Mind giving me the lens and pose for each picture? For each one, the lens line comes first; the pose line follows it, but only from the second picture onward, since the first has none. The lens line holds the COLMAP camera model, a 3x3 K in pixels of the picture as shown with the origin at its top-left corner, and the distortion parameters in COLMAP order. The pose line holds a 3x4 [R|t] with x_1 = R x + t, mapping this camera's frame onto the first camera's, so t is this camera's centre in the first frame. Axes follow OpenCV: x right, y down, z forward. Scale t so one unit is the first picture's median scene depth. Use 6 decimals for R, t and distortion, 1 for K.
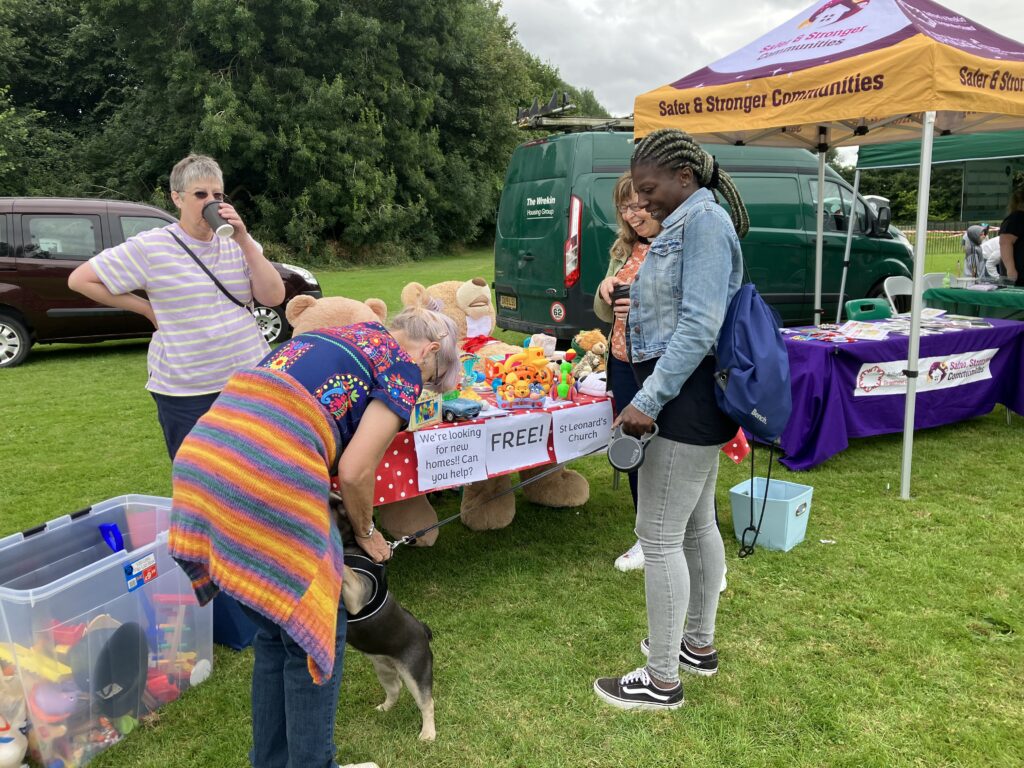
lens RADIAL K [[839.9, 0, 502.4], [0, 839.9, 380.6], [0, 0, 1]] dist [0.027794, -0.039550]
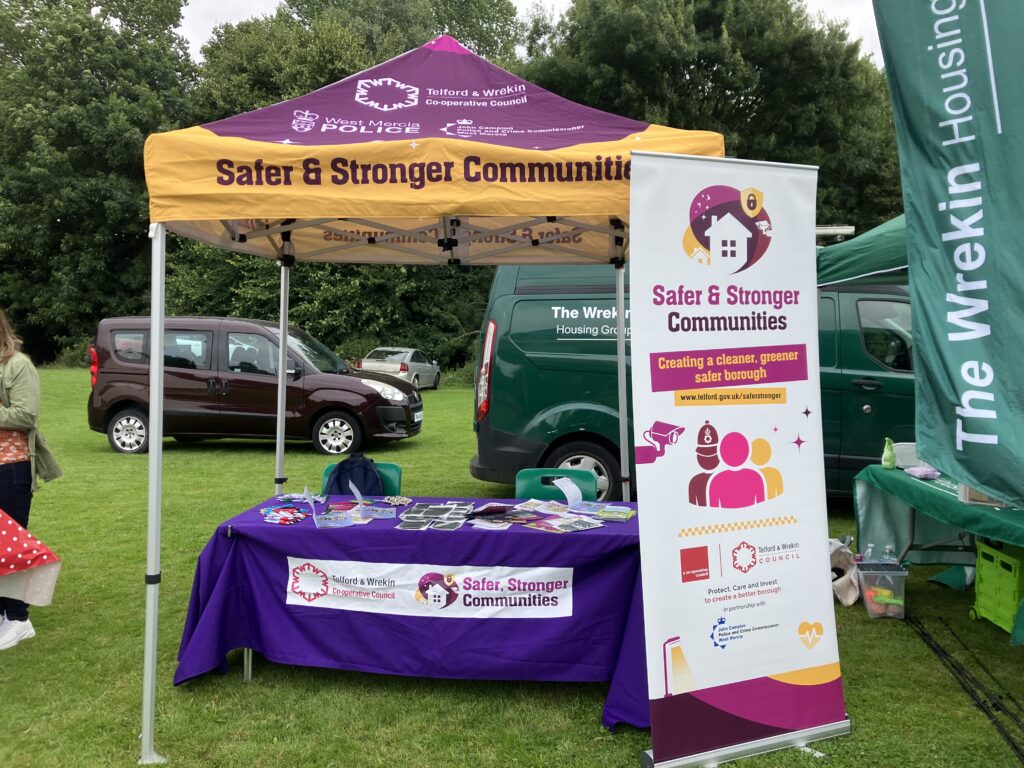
lens RADIAL K [[839.9, 0, 509.8], [0, 839.9, 379.2], [0, 0, 1]] dist [0.027794, -0.039550]
pose [[0.840879, 0.047355, -0.539147, 0.906581], [-0.118402, 0.988130, -0.097874, -0.115235], [0.528113, 0.146137, 0.836505, 0.438639]]
